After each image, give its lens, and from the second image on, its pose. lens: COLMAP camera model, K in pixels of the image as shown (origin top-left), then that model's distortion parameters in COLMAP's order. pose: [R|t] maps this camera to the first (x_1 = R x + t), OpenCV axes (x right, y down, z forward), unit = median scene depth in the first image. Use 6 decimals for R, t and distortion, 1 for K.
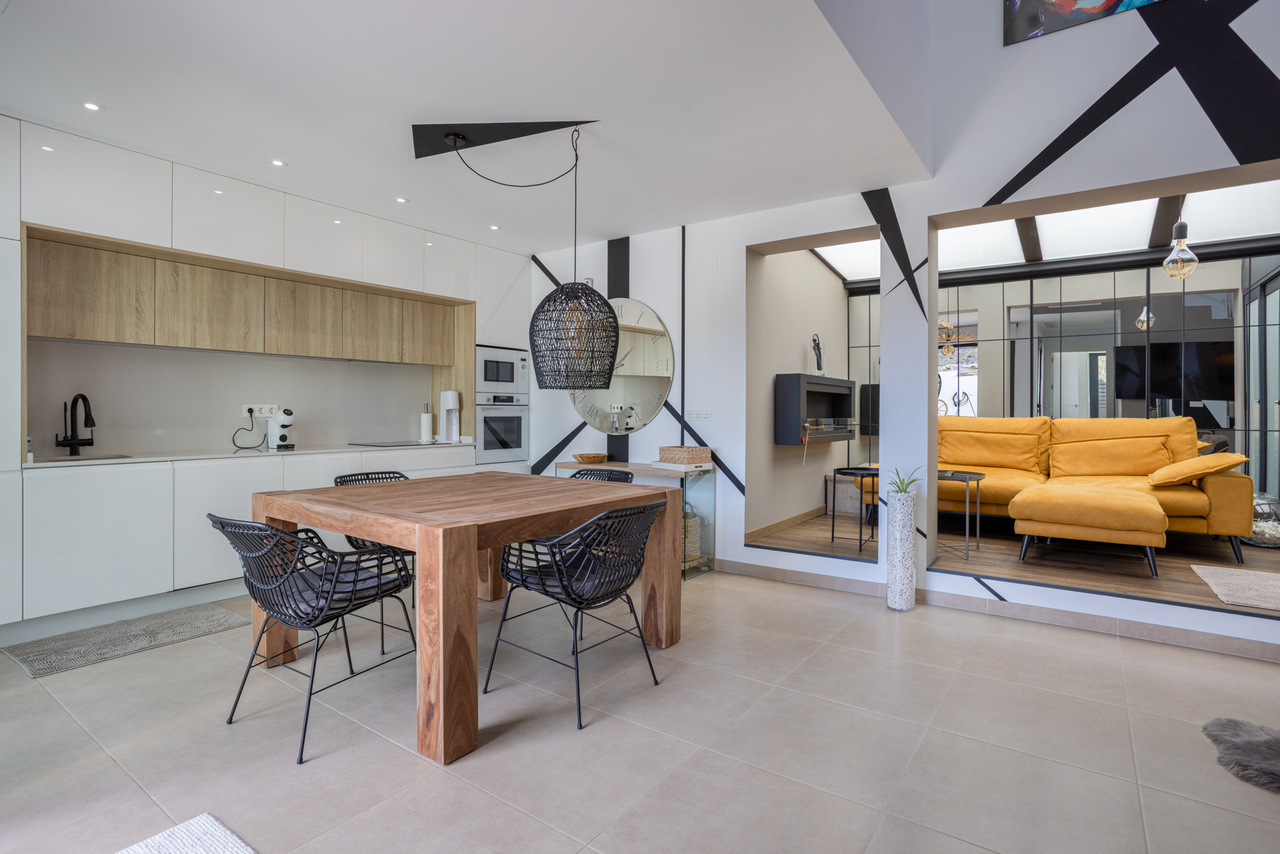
lens RADIAL K [[639.3, 0, 645.3], [0, 639.3, 416.4], [0, 0, 1]] dist [-0.049354, 0.023899]
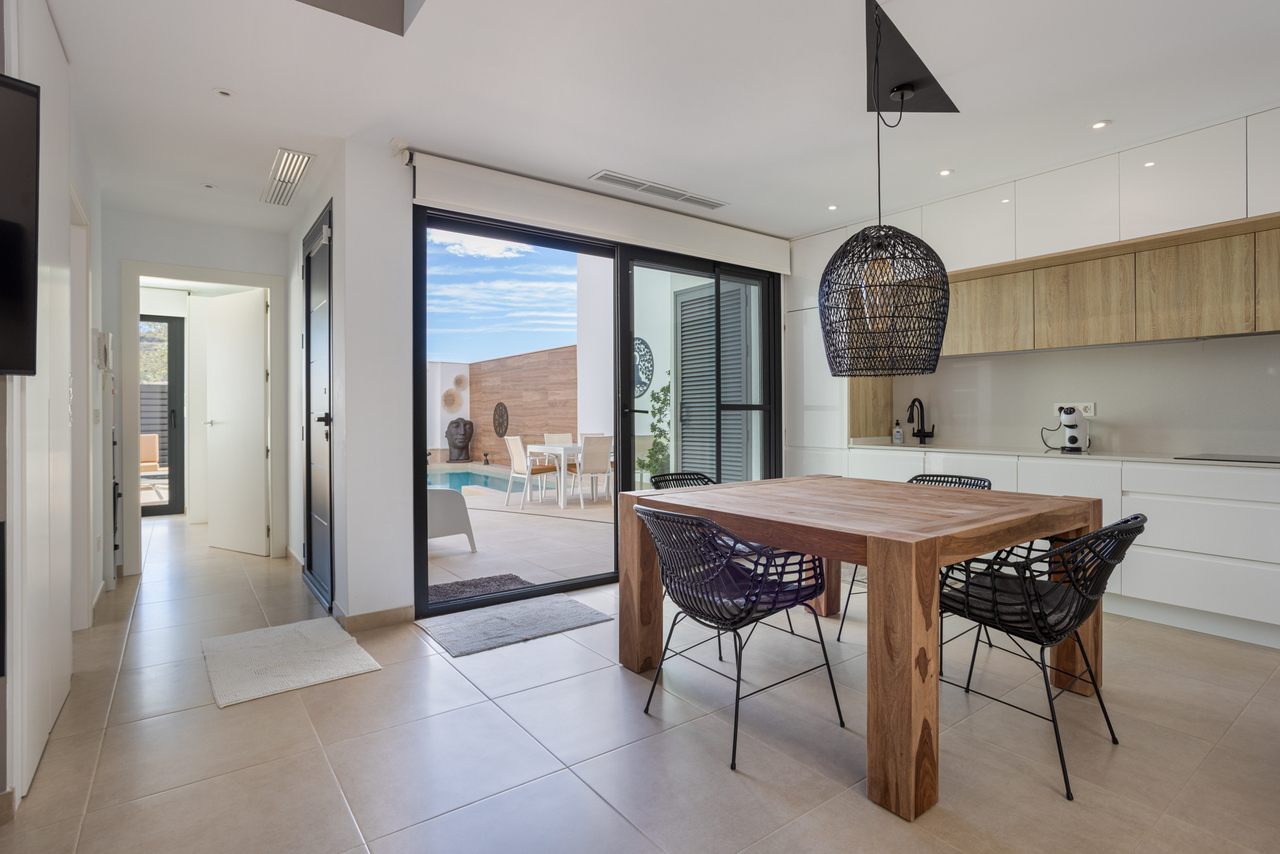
lens RADIAL K [[639.3, 0, 644.7], [0, 639.3, 418.7], [0, 0, 1]] dist [-0.049354, 0.023899]
pose [[-0.308072, 0.003653, -0.951356, 0.504623], [-0.005211, 0.999971, 0.005527, 0.003329], [0.951349, 0.006660, -0.308044, 0.751094]]
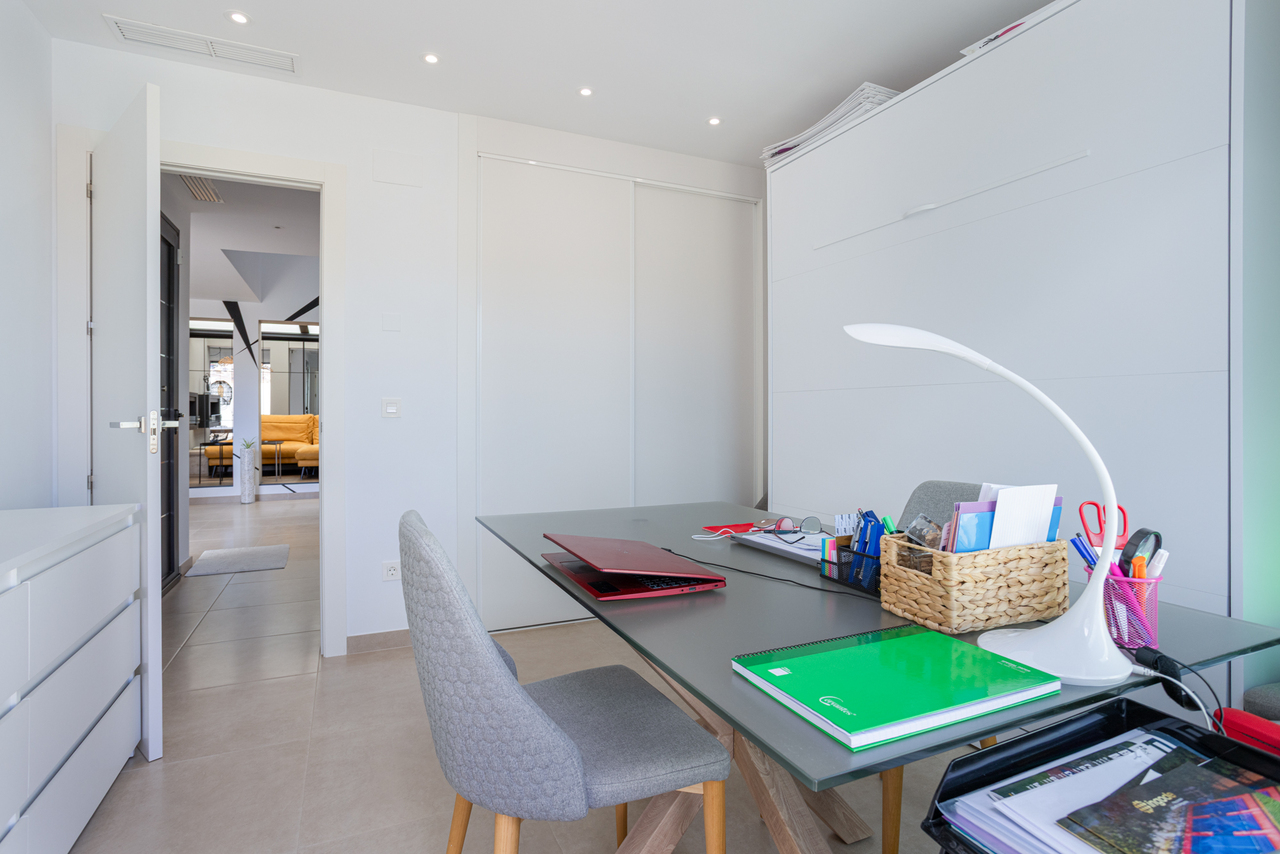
lens RADIAL K [[639.3, 0, 636.5], [0, 639.3, 422.3], [0, 0, 1]] dist [-0.049354, 0.023899]
pose [[0.505803, -0.011404, 0.862573, -0.714697], [0.007918, 0.999932, 0.008577, 0.020869], [-0.862612, 0.002491, 0.505859, -1.131550]]
